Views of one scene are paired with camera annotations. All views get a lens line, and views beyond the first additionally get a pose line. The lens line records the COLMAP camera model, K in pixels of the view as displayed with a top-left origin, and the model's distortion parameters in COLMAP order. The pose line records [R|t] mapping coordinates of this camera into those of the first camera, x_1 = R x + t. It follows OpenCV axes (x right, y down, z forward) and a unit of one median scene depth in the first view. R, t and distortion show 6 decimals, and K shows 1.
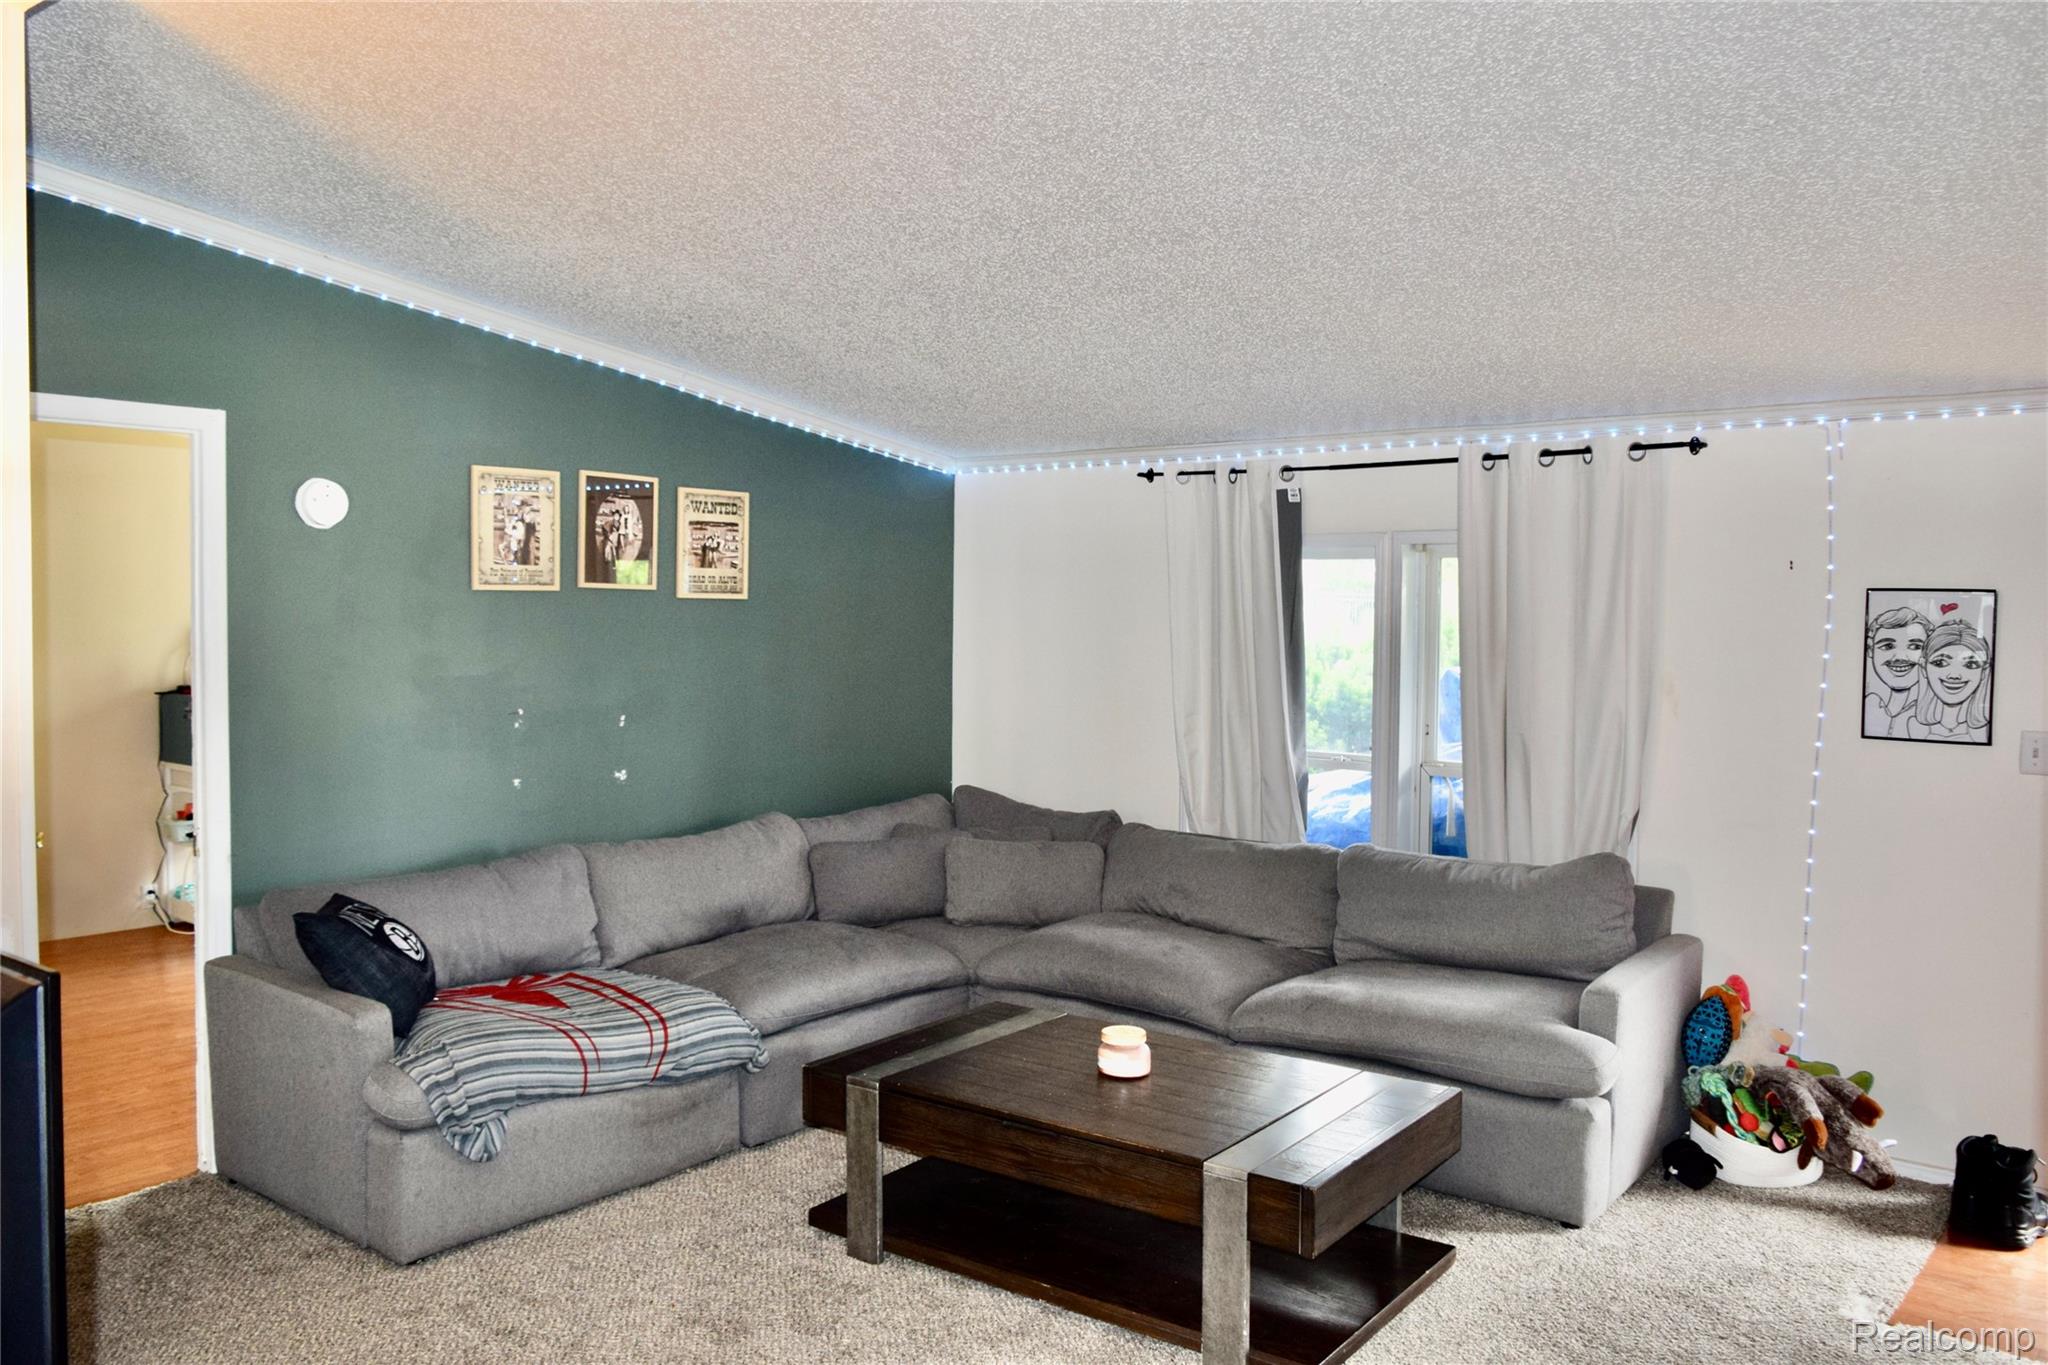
lens RADIAL K [[1657.5, 0, 1024.0], [0, 1657.5, 682.5], [0, 0, 1]] dist [0.006245, 0.006202]
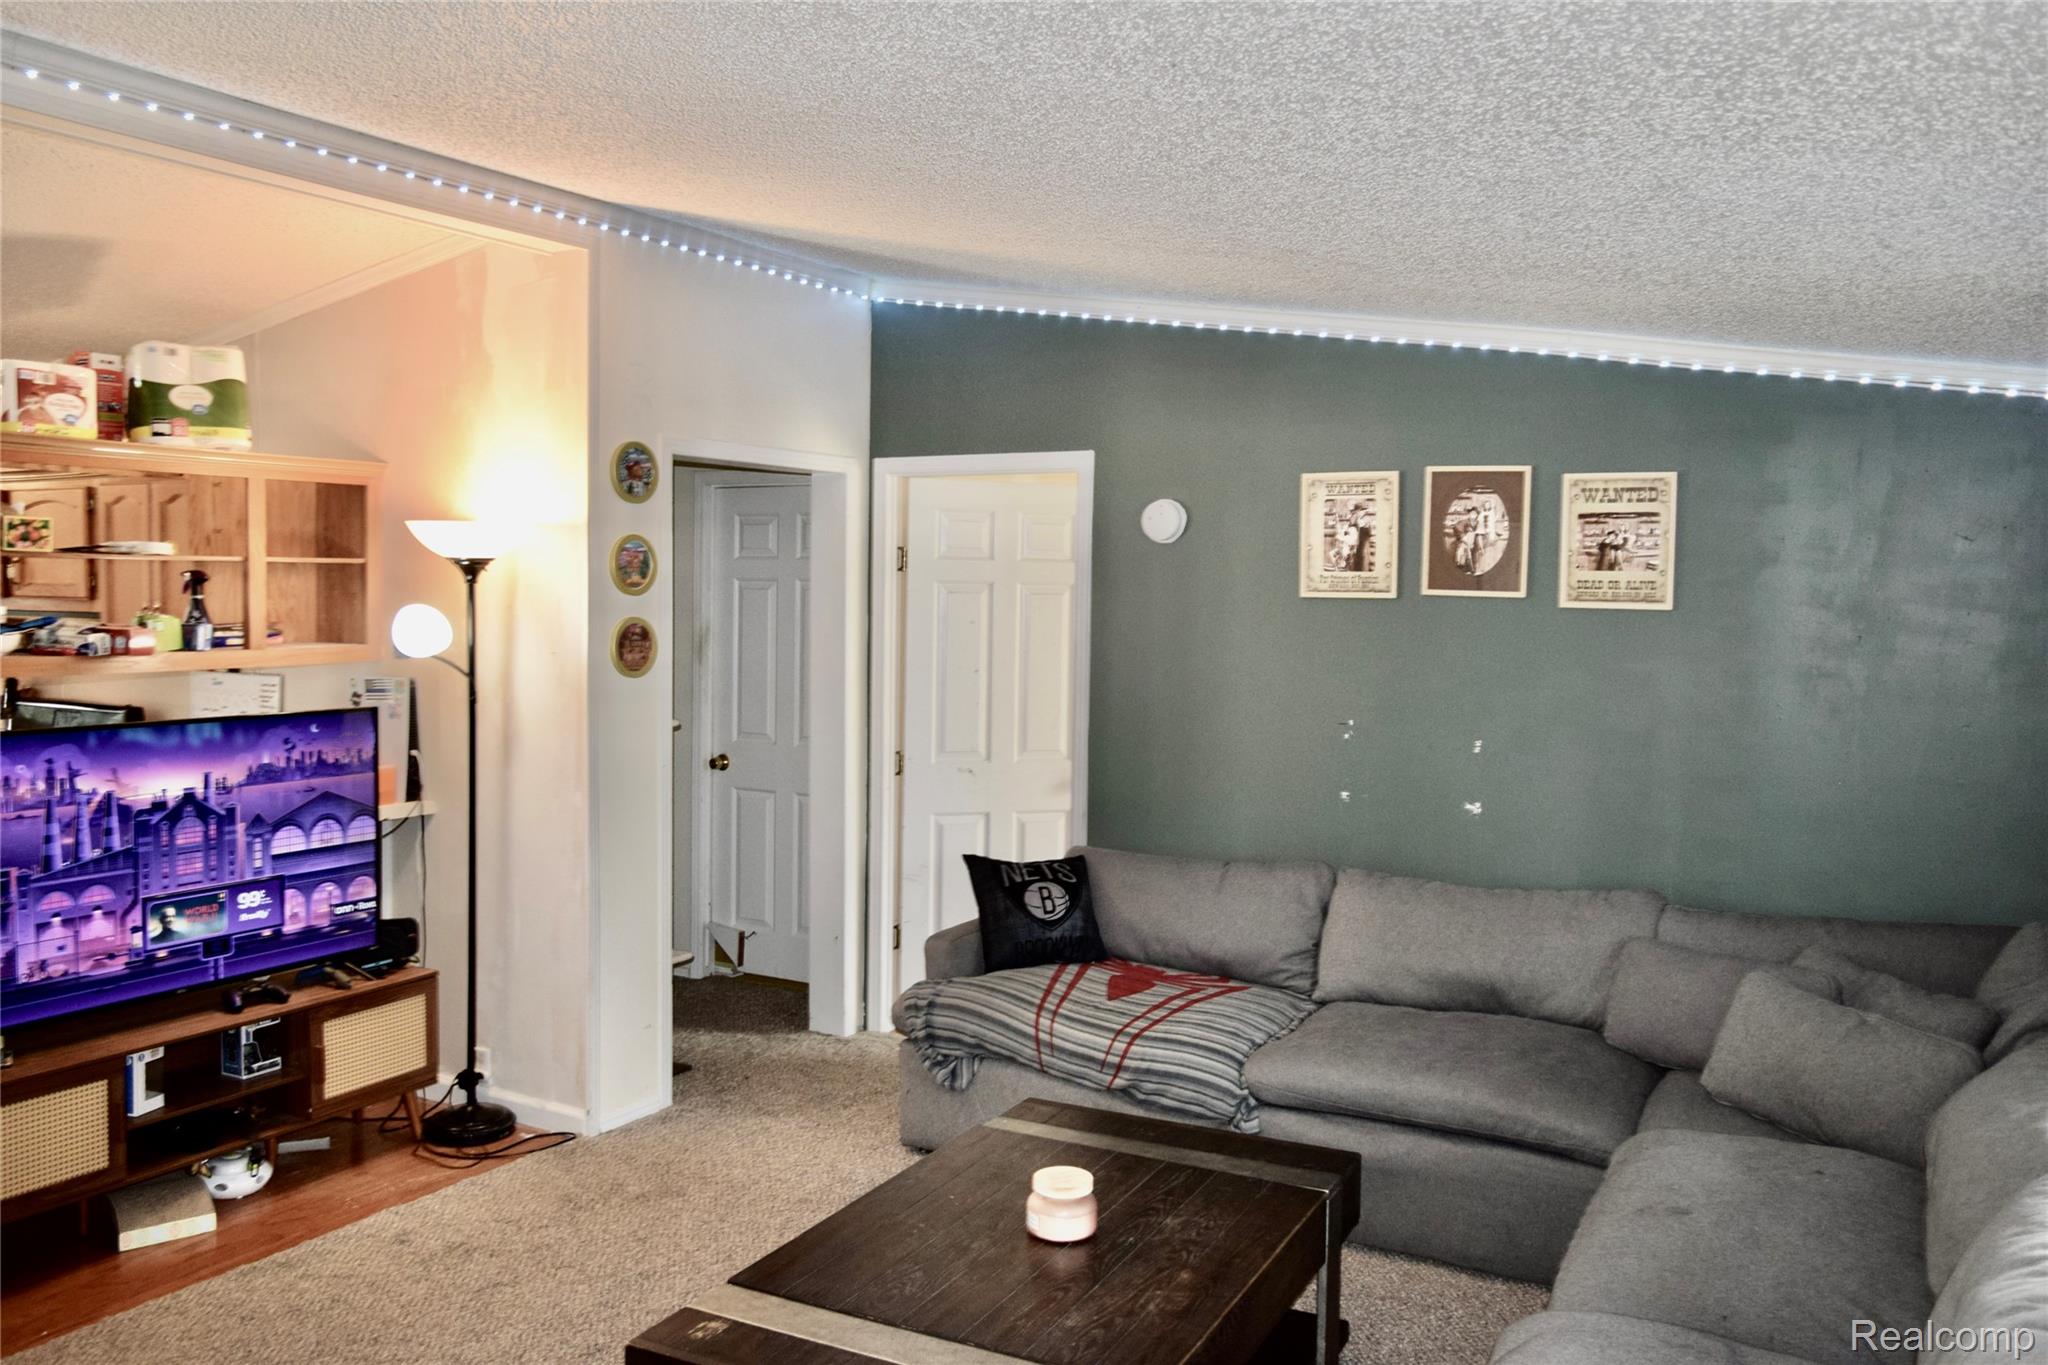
lens RADIAL K [[1657.5, 0, 1024.0], [0, 1657.5, 682.5], [0, 0, 1]] dist [0.006245, 0.006202]
pose [[0.134092, 0.054314, -0.989479, 0.619815], [-0.056787, 0.997277, 0.047046, -0.040124], [0.989340, 0.049881, 0.136811, 0.668206]]
